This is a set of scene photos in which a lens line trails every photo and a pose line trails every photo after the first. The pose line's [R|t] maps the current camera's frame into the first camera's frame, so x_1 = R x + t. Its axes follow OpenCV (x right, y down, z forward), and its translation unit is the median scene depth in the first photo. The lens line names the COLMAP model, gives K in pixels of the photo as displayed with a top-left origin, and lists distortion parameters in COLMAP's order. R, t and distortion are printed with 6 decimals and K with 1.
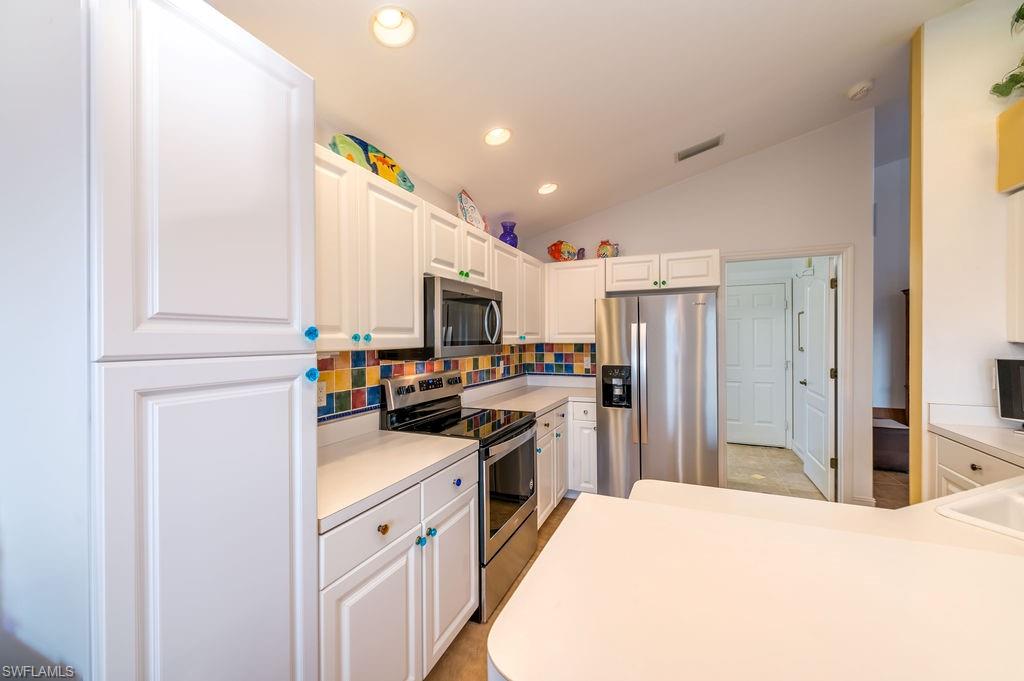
lens RADIAL K [[401.1, 0, 512.0], [0, 401.1, 340.5], [0, 0, 1]] dist [-0.001162, -0.000091]
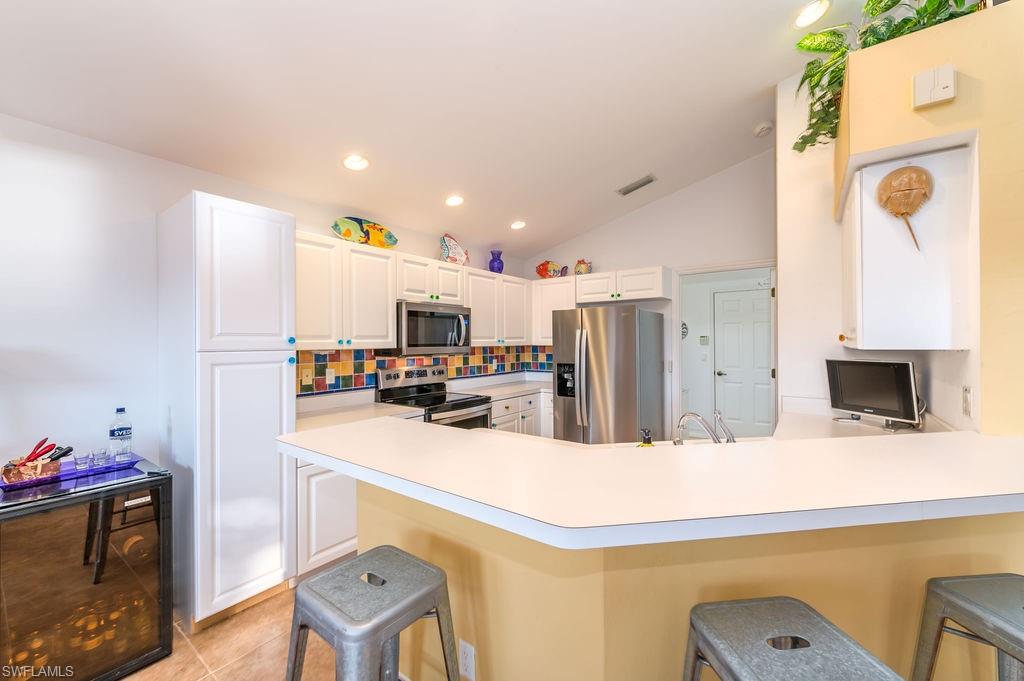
lens RADIAL K [[401.1, 0, 512.0], [0, 401.1, 340.5], [0, 0, 1]] dist [-0.001162, -0.000091]
pose [[0.974203, 0.000287, -0.225674, 0.375407], [-0.001440, 0.999987, -0.004945, -0.003058], [0.225670, 0.005142, 0.974190, -0.264586]]
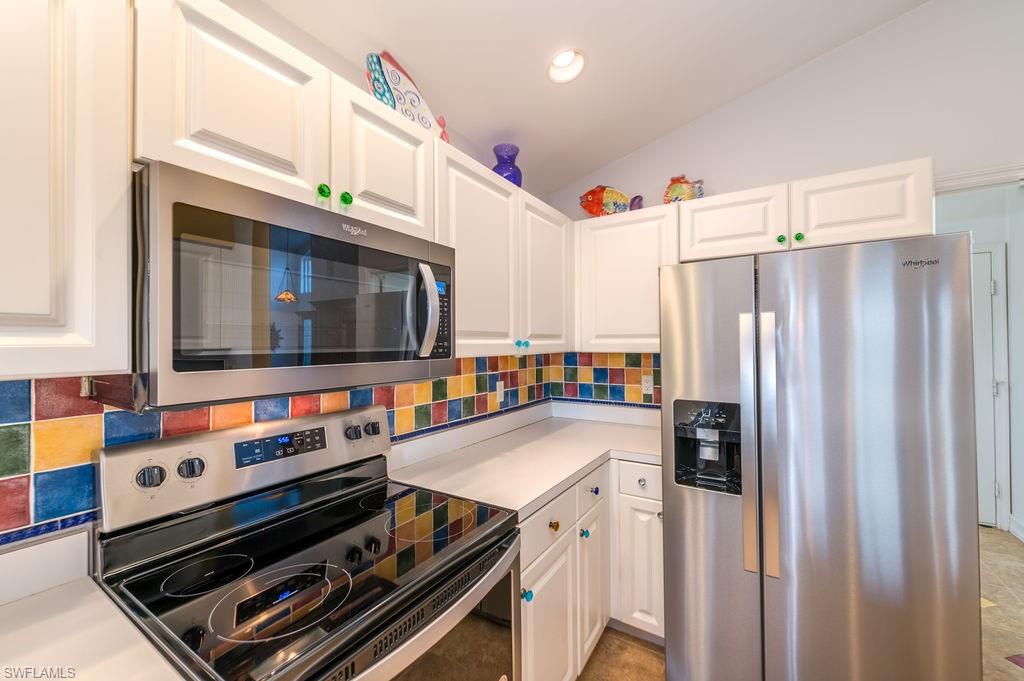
lens RADIAL K [[401.1, 0, 512.0], [0, 401.1, 340.5], [0, 0, 1]] dist [-0.001162, -0.000091]
pose [[0.987549, -0.000700, -0.157309, 0.105631], [-0.001160, 0.999931, -0.011730, -0.004999], [0.157307, 0.011766, 0.987480, 0.482761]]
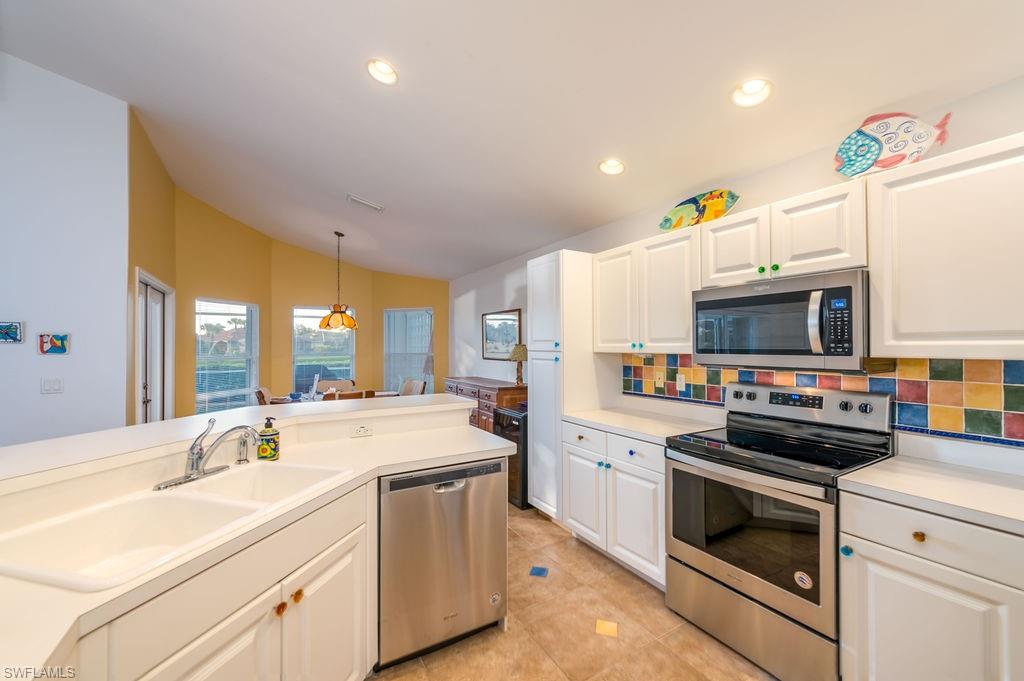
lens RADIAL K [[401.1, 0, 512.0], [0, 401.1, 340.5], [0, 0, 1]] dist [-0.001162, -0.000091]
pose [[-0.580198, -0.003214, -0.814469, 0.683666], [0.002253, 0.999982, -0.005551, -0.010485], [0.814472, -0.005056, -0.580180, 0.826723]]
